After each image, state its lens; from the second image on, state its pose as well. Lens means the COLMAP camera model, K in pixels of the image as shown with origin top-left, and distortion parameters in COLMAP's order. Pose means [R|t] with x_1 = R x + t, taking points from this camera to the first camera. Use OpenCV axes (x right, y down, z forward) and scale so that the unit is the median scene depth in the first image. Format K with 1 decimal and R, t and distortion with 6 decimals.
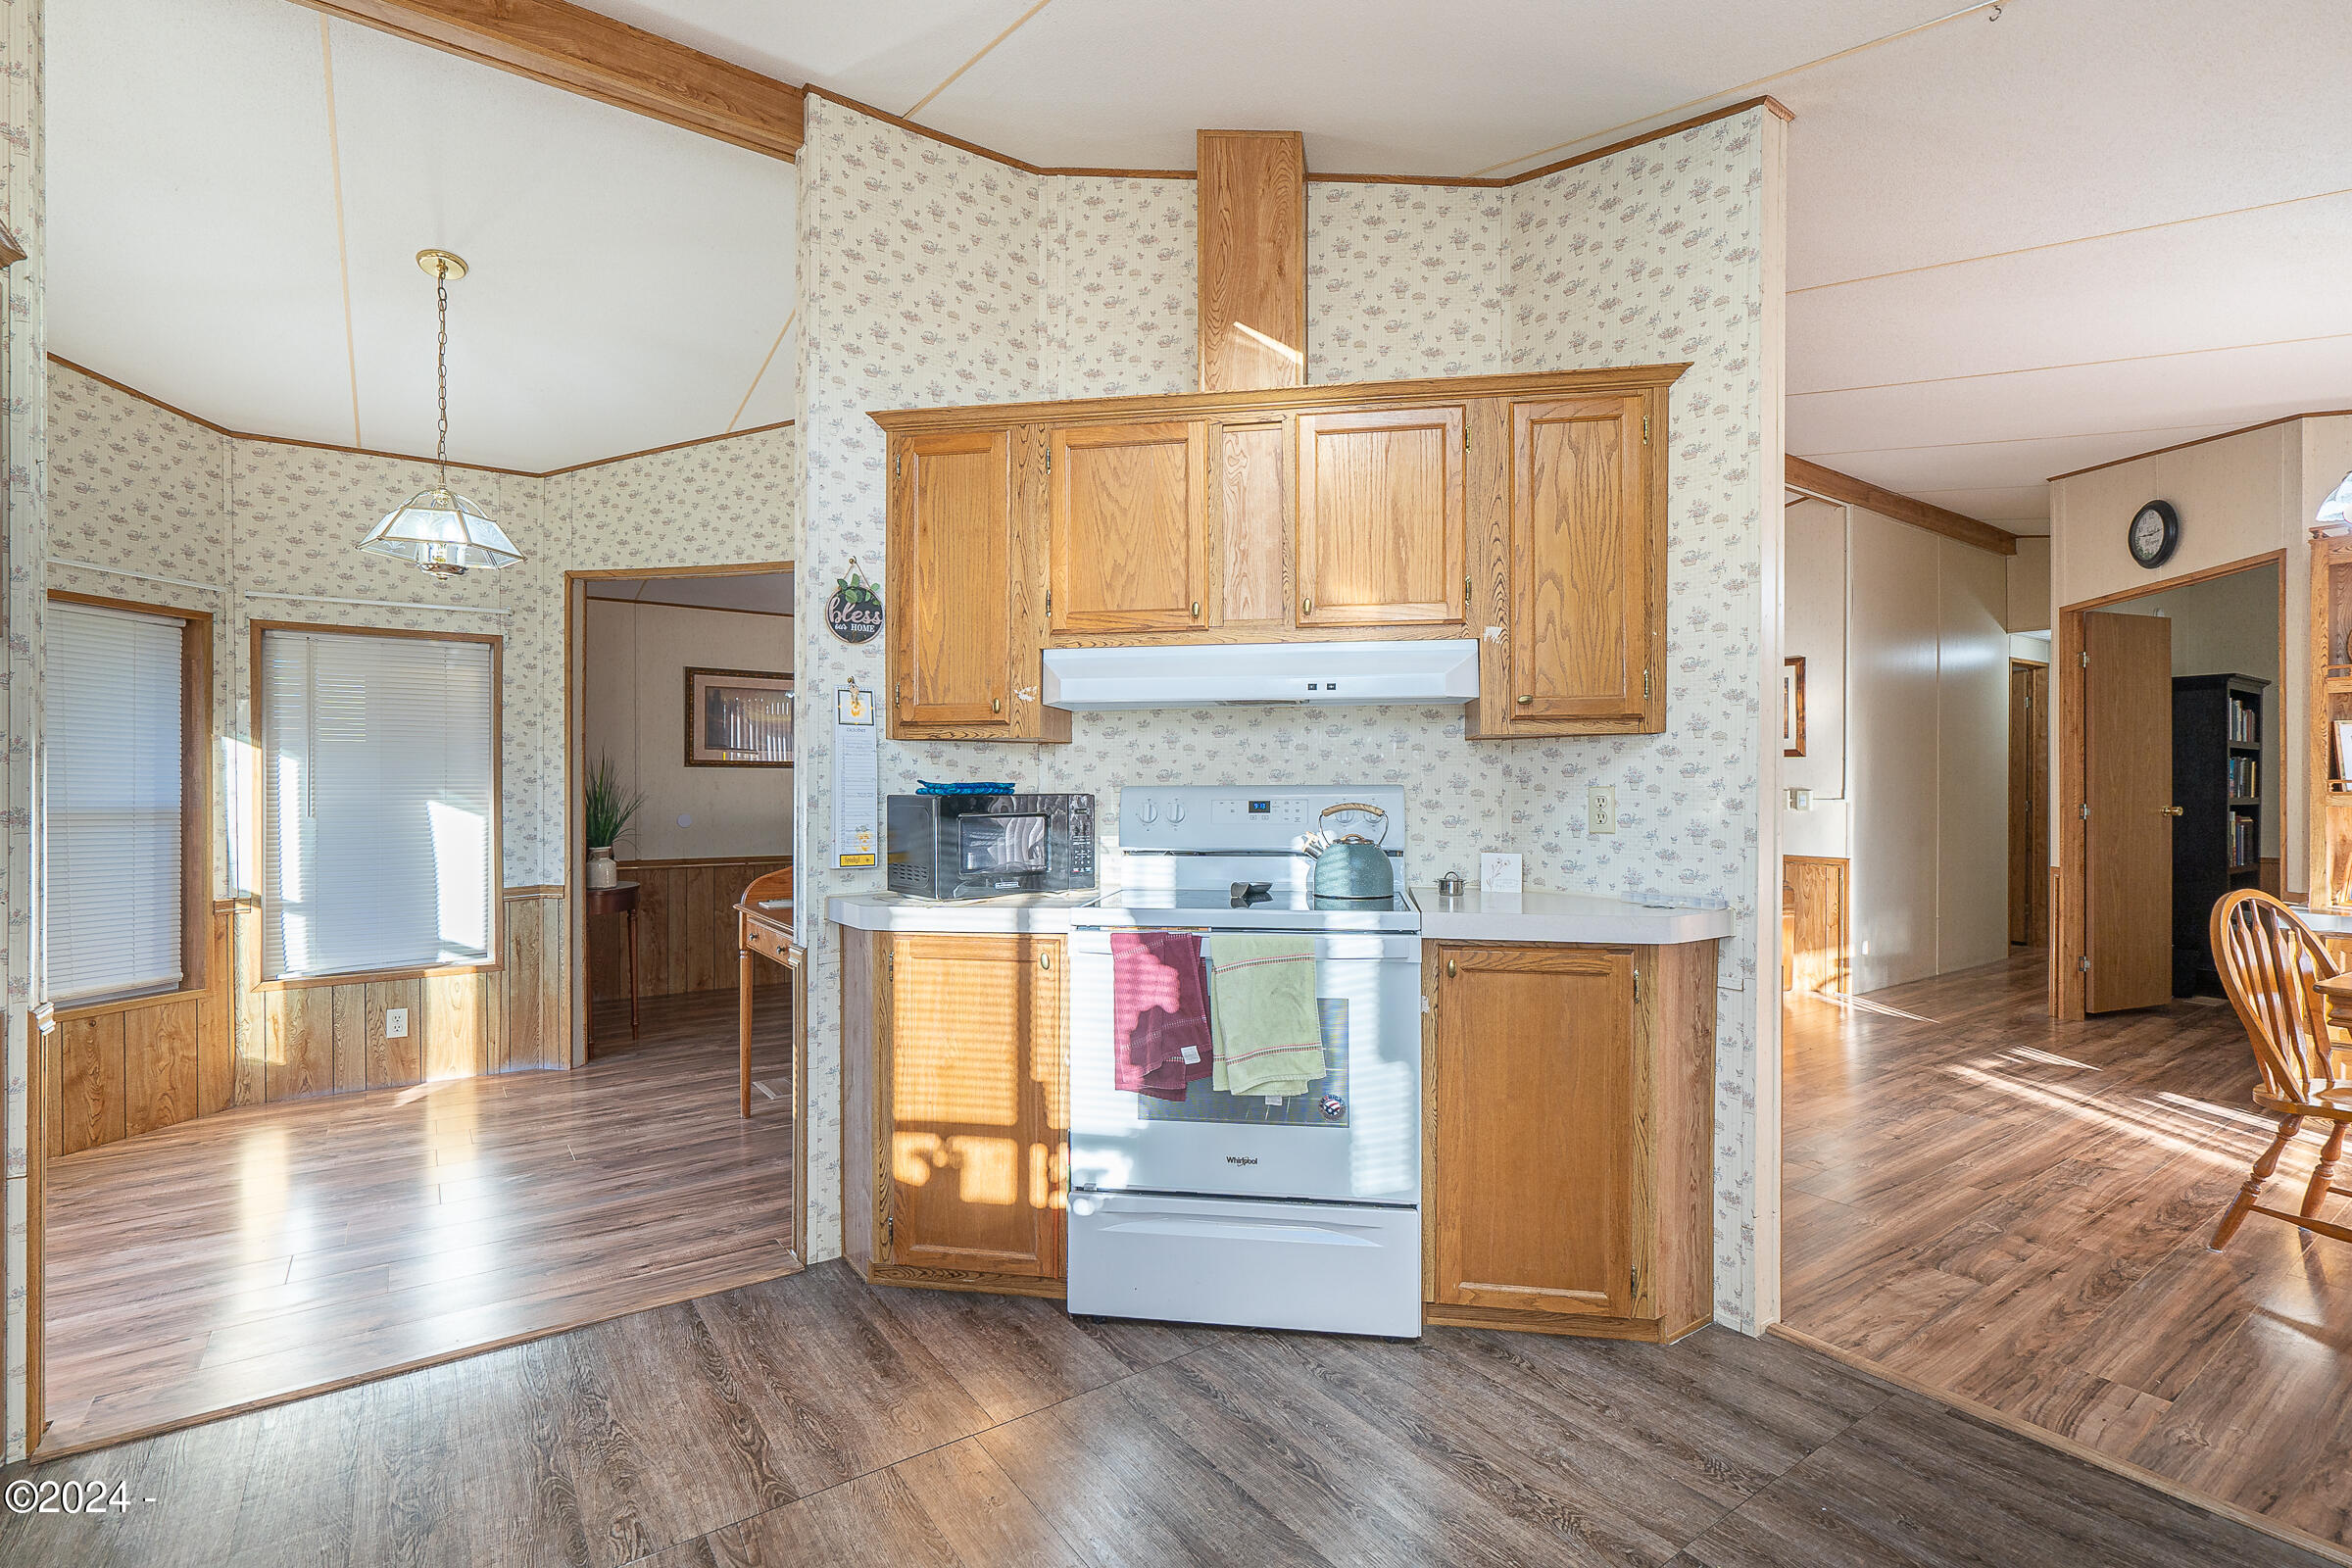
lens RADIAL K [[1077.7, 0, 1280.1], [0, 1077.7, 811.0], [0, 0, 1]] dist [-0.007603, 0.002437]
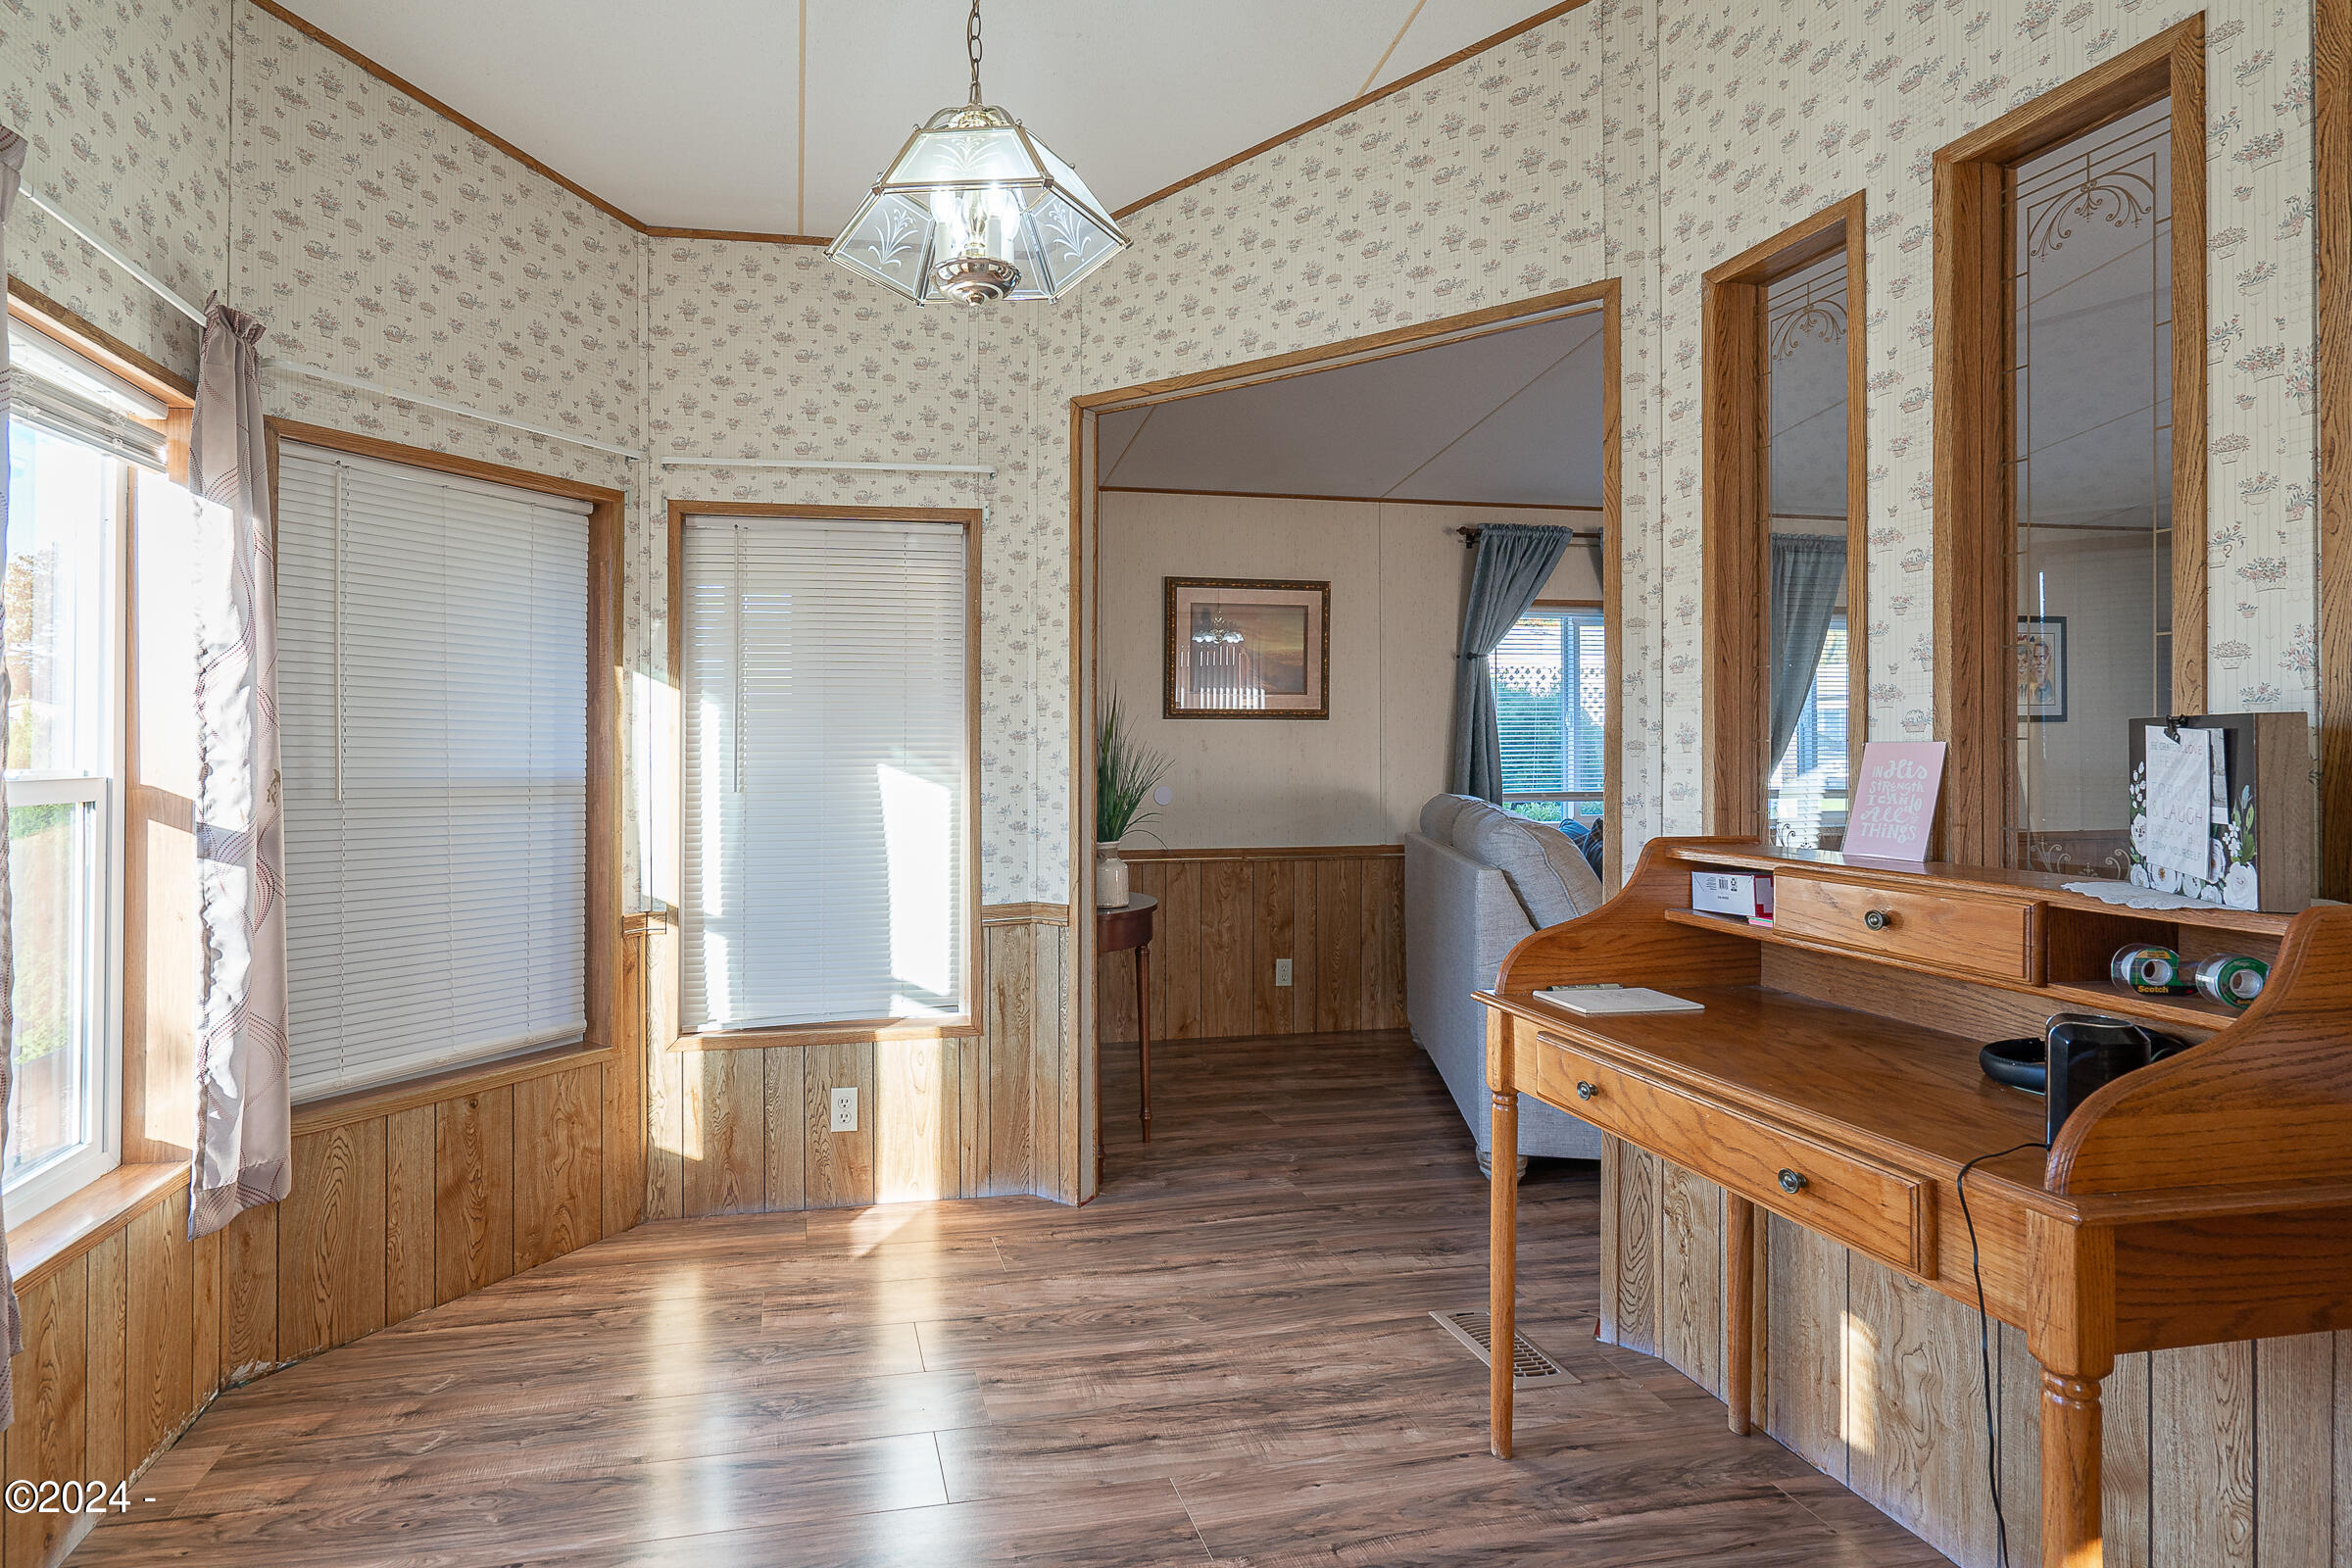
lens RADIAL K [[1077.7, 0, 1171.1], [0, 1077.7, 769.1], [0, 0, 1]] dist [-0.007603, 0.002437]
pose [[0.941526, 0.000996, -0.336940, -0.425241], [-0.002954, 0.999982, -0.005300, -0.006234], [0.336928, 0.005986, 0.941511, 0.461091]]
